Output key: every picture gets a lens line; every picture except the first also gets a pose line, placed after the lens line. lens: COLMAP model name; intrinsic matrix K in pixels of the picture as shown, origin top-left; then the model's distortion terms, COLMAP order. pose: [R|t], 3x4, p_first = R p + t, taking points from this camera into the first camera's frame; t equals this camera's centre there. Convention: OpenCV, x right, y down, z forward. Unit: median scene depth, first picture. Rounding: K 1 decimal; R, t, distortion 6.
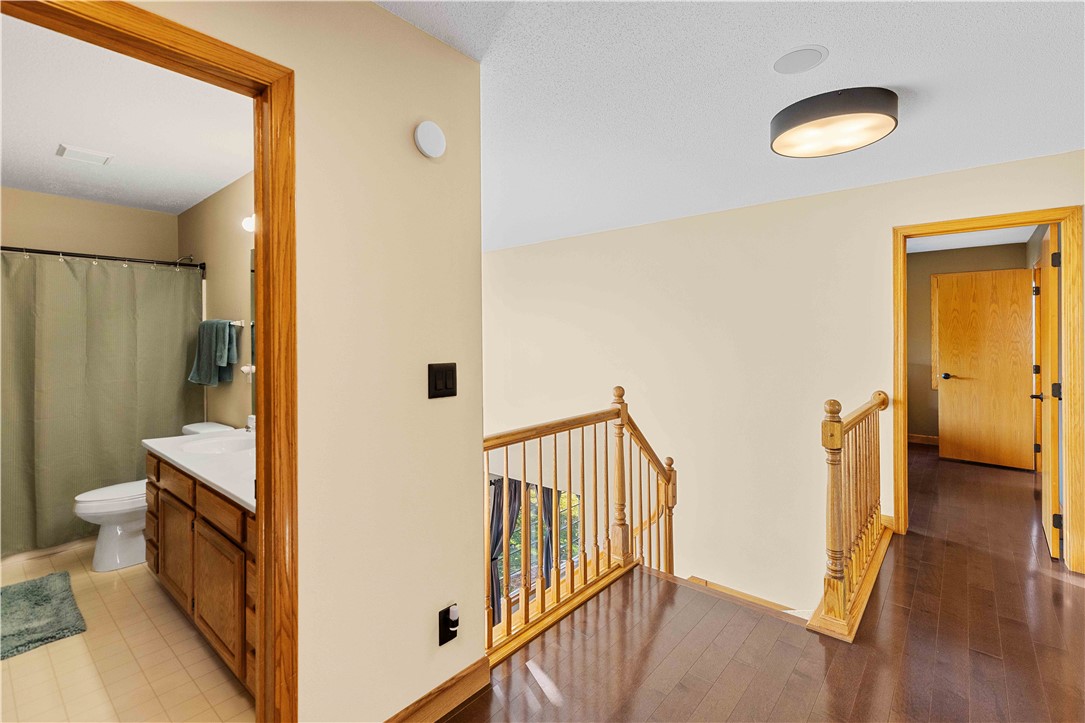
lens RADIAL K [[506.4, 0, 542.8], [0, 506.4, 350.2], [0, 0, 1]] dist [0.009925, 0.000604]
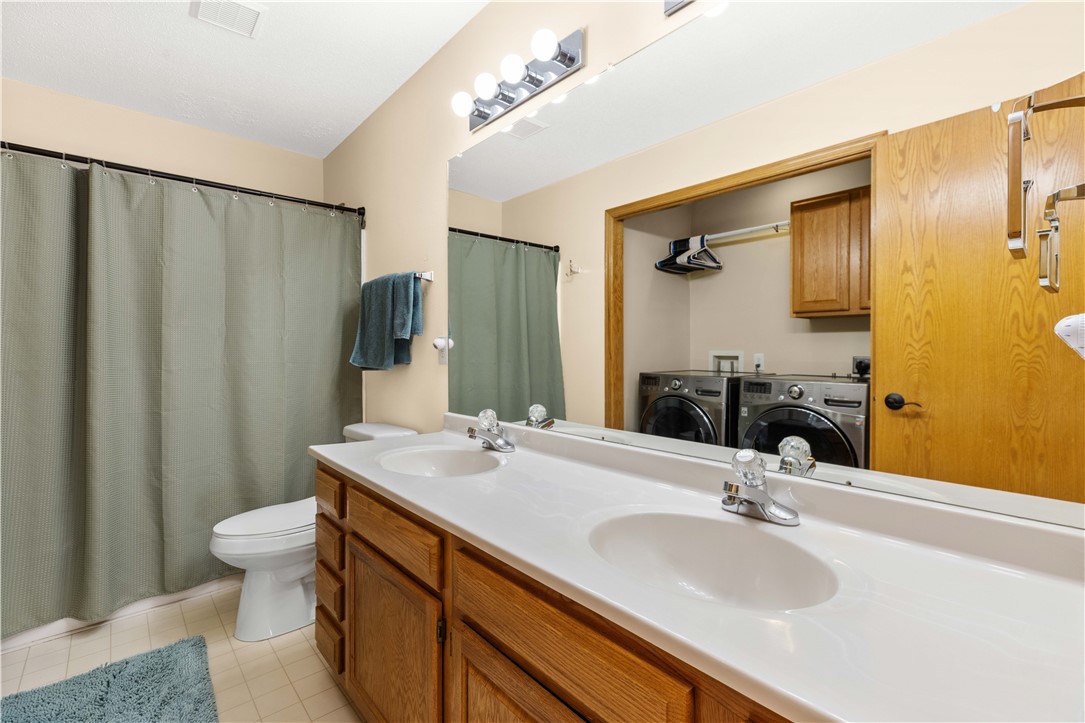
lens RADIAL K [[506.4, 0, 544.1], [0, 506.4, 364.1], [0, 0, 1]] dist [0.009925, 0.000604]
pose [[0.989060, 0.007503, -0.147324, -0.362657], [-0.006566, 0.999955, 0.006841, 0.061704], [0.147368, -0.005799, 0.989065, 0.377582]]
